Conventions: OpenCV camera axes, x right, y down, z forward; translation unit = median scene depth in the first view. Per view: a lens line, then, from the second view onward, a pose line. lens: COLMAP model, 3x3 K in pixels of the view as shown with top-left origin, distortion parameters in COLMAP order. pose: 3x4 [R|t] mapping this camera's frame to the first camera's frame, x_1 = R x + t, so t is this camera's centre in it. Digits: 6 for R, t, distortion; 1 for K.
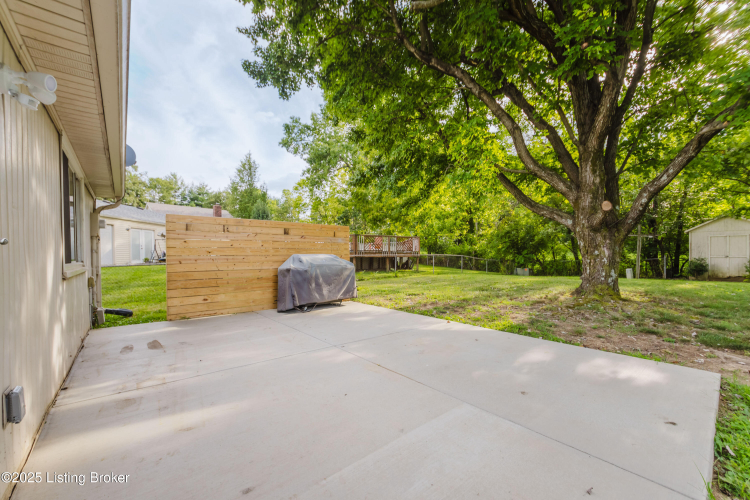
lens RADIAL K [[299.7, 0, 369.6], [0, 299.7, 254.2], [0, 0, 1]] dist [-0.000270, 0.000068]
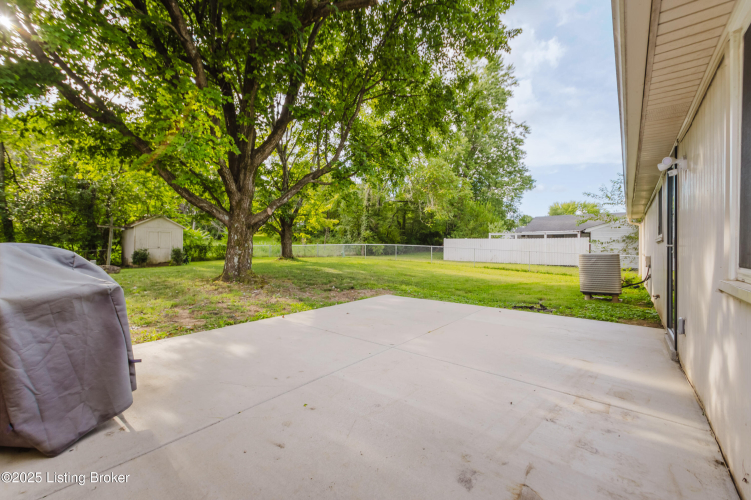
lens RADIAL K [[300.1, 0, 373.6], [0, 300.1, 247.8], [0, 0, 1]] dist [-0.000270, 0.000068]
pose [[-0.178541, -0.004467, 0.983922, -1.431860], [-0.005640, 0.999978, 0.003517, -0.000587], [-0.983916, -0.004921, -0.178562, 1.740501]]
